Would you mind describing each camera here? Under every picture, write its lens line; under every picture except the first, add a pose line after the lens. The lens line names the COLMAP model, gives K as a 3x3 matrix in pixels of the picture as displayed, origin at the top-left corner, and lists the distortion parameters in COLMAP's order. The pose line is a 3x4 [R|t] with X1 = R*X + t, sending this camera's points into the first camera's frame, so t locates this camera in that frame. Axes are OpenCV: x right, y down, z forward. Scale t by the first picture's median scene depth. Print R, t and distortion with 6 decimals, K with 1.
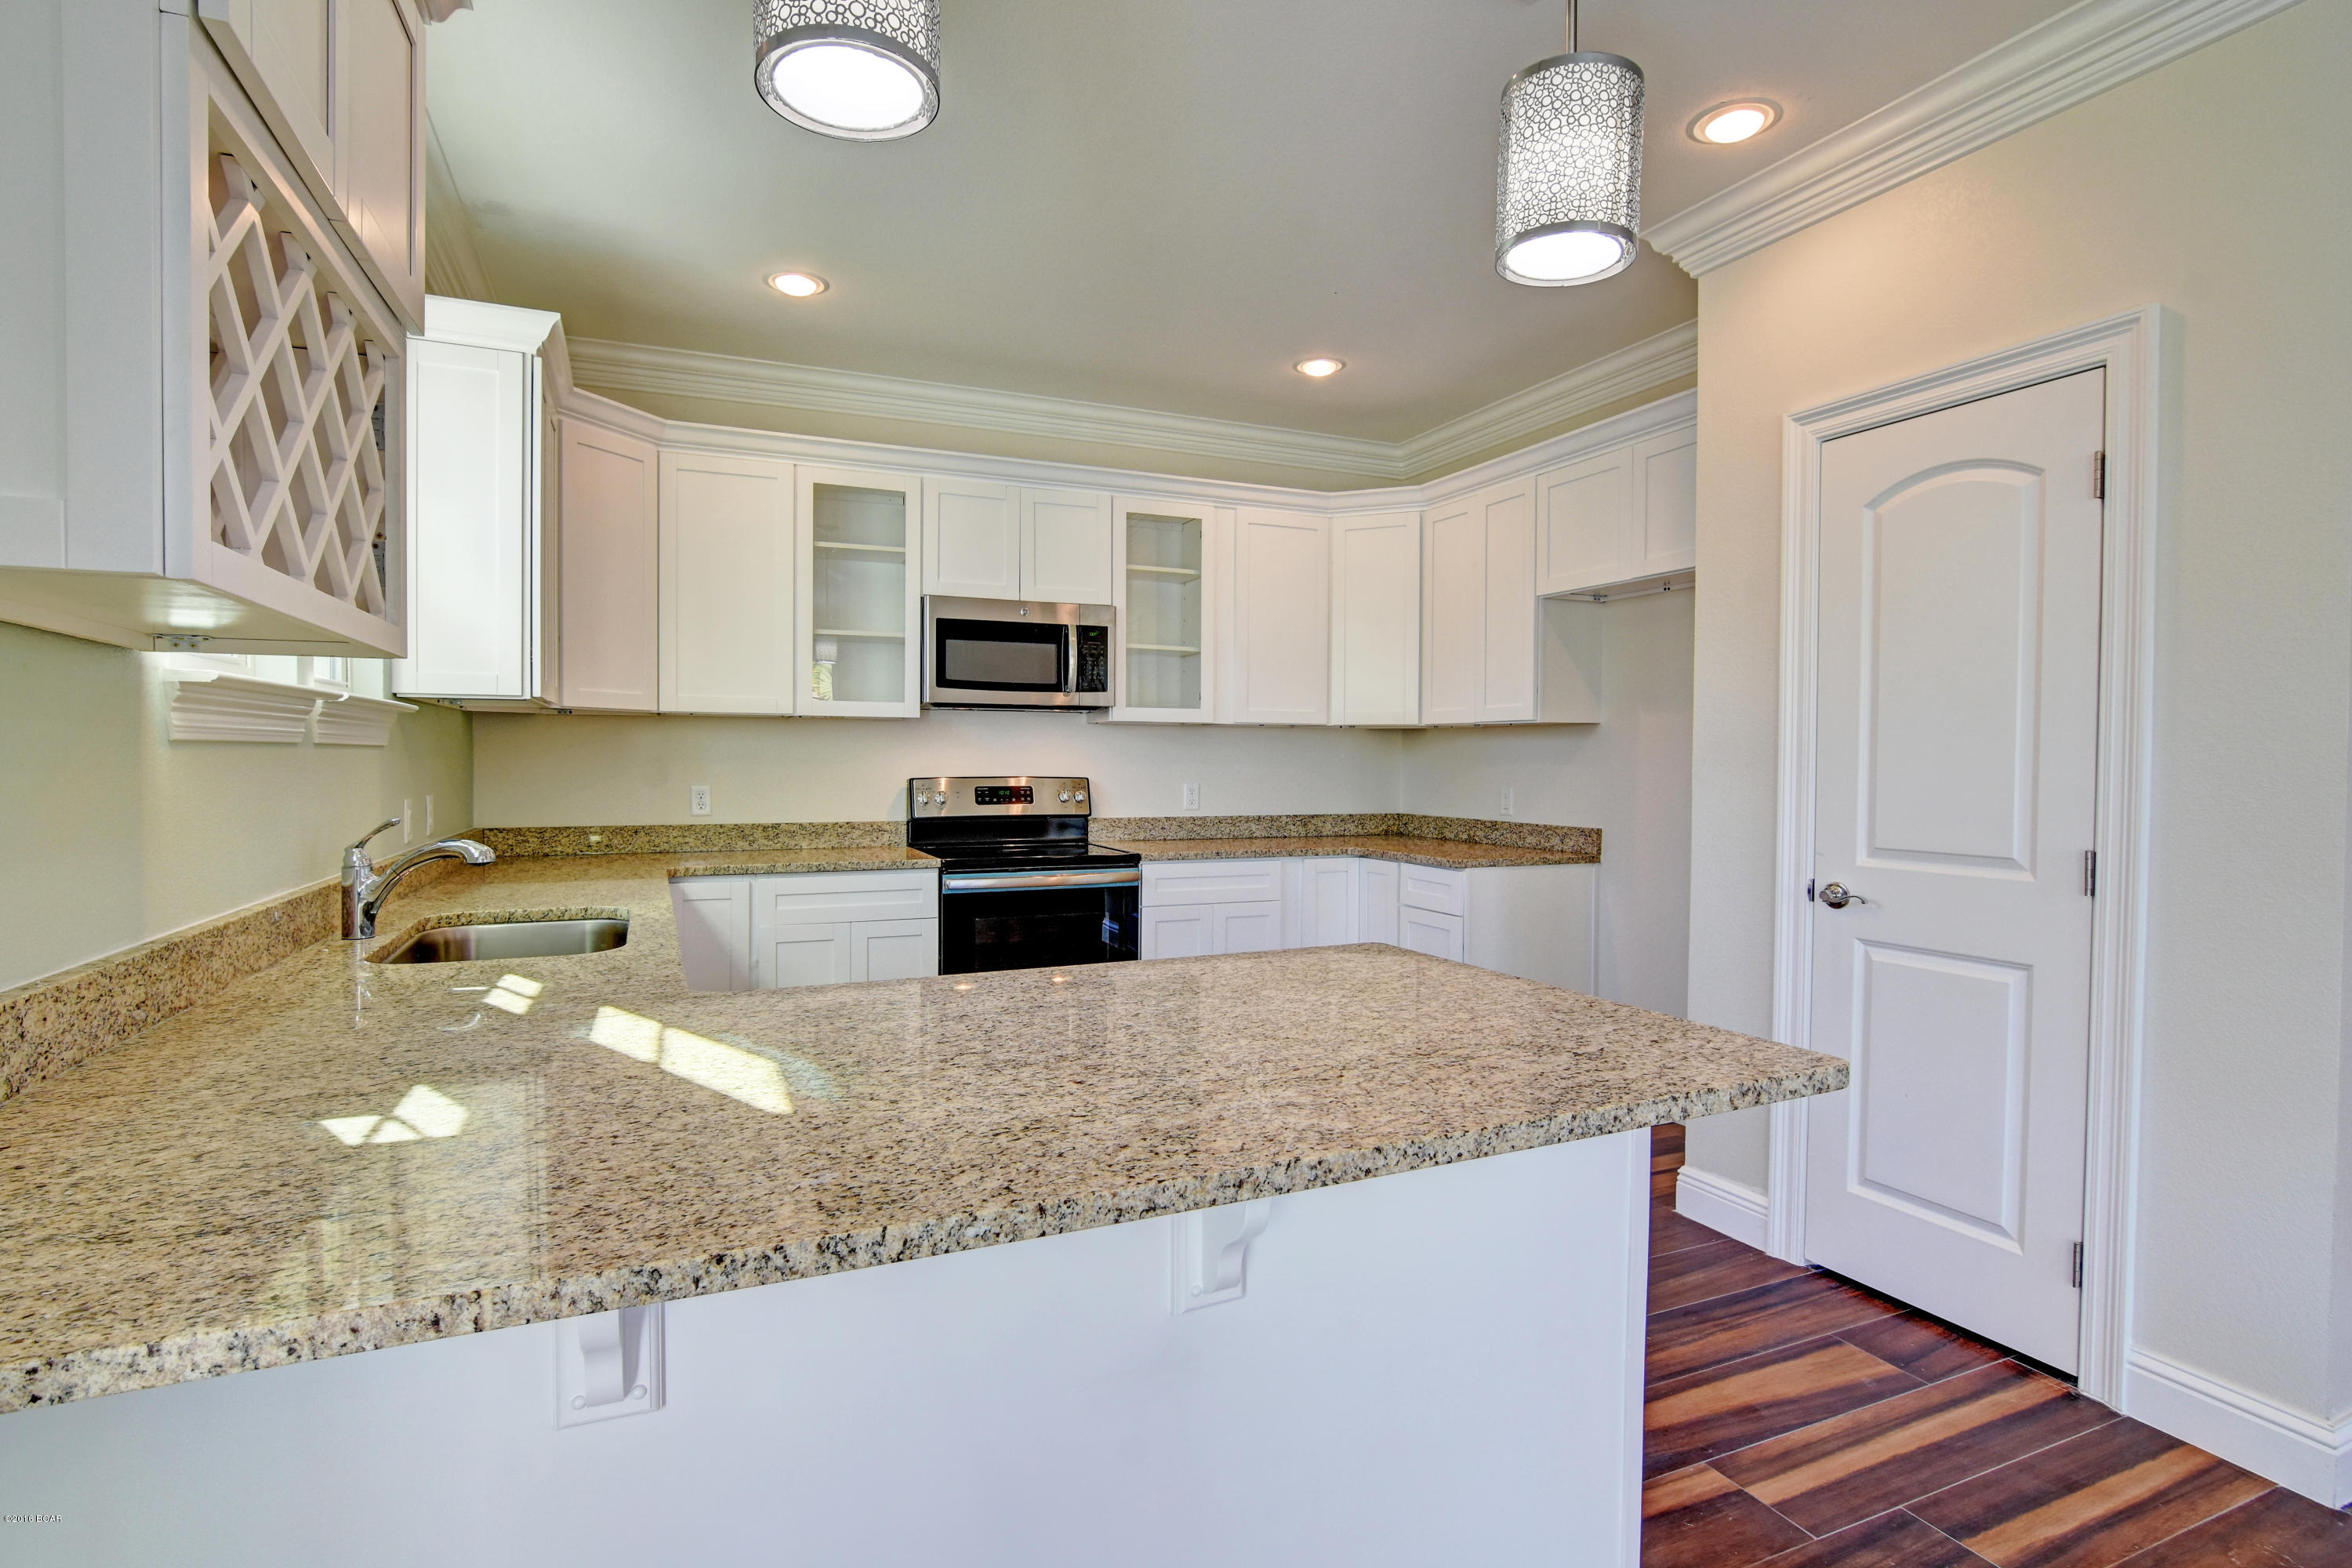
lens RADIAL K [[1147.1, 0, 1157.9], [0, 1147.1, 783.7], [0, 0, 1]] dist [-0.030488, 0.009464]
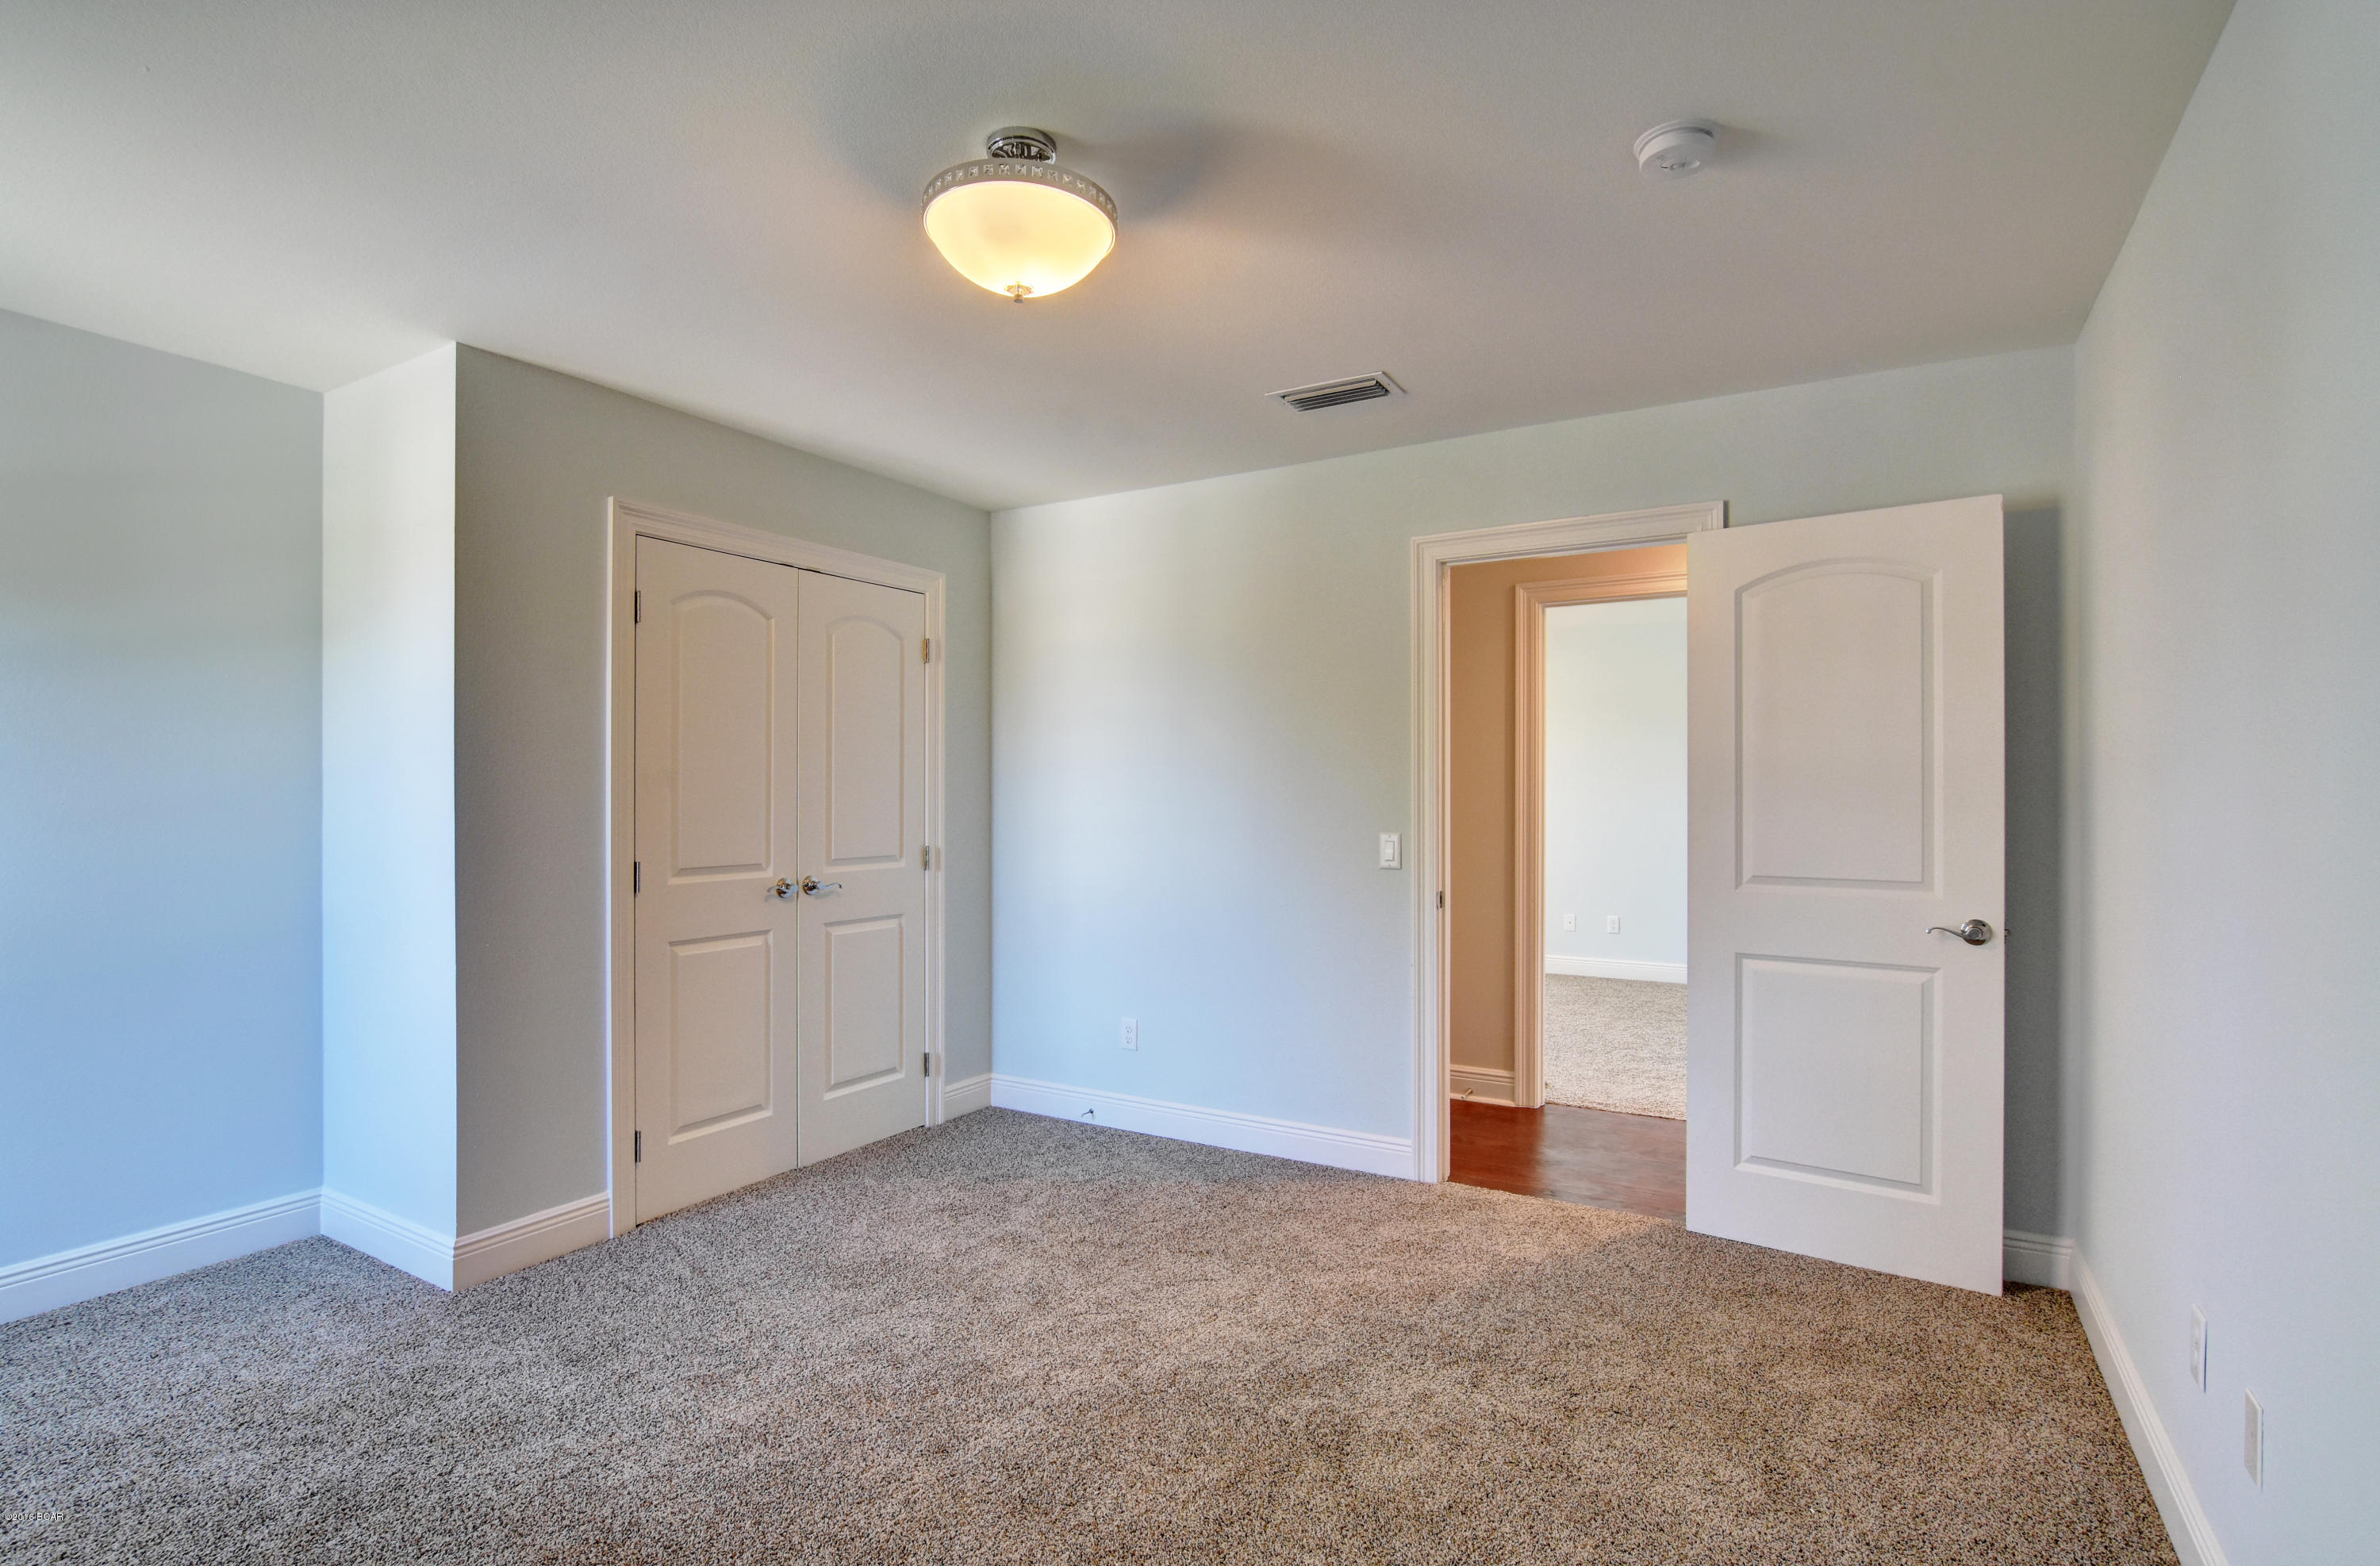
lens RADIAL K [[1221.6, 0, 1183.7], [0, 1221.6, 791.9], [0, 0, 1]] dist [-0.003041, -0.000293]
pose [[-0.593605, -0.006684, 0.804729, -0.885079], [0.017676, 0.999616, 0.021341, -0.055669], [-0.804562, 0.026892, -0.593259, 1.506163]]
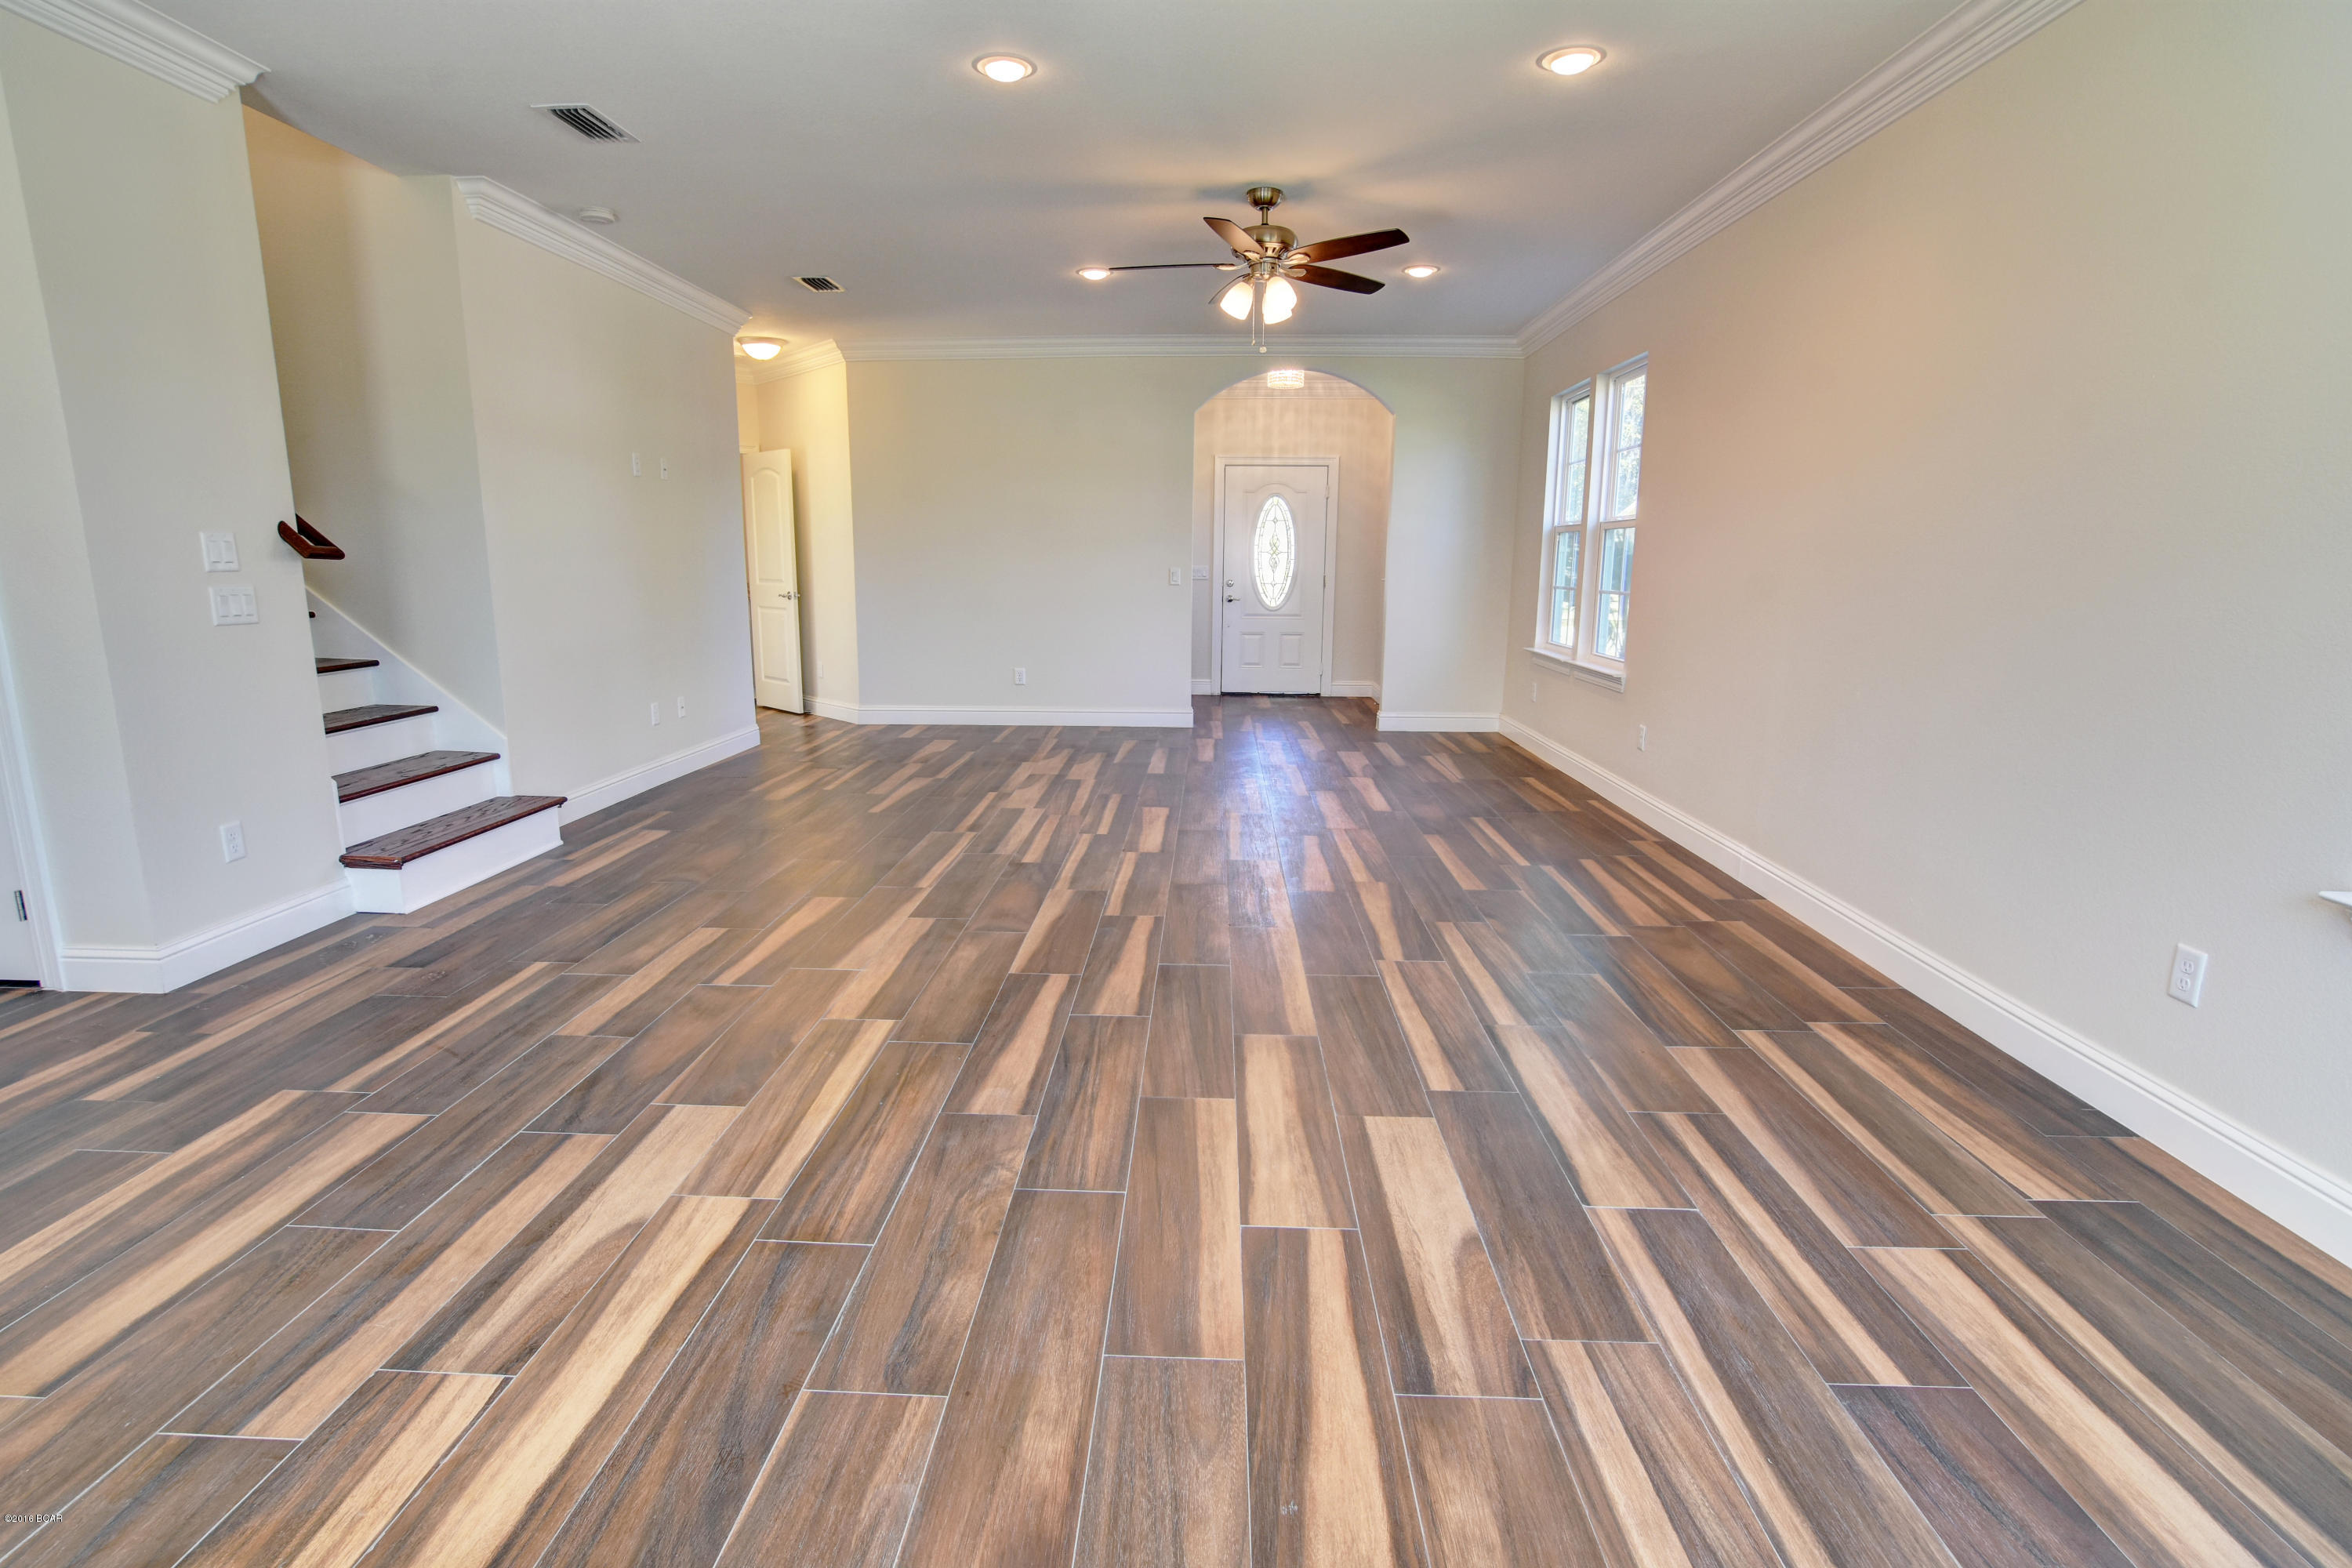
lens RADIAL K [[1141.9, 0, 1163.6], [0, 1141.9, 785.4], [0, 0, 1]] dist [-0.030455, 0.009514]
pose [[0.435207, -0.179601, 0.882235, 0.180785], [0.018344, 0.981467, 0.190753, 0.026619], [-0.900144, -0.066833, 0.430436, -0.742319]]
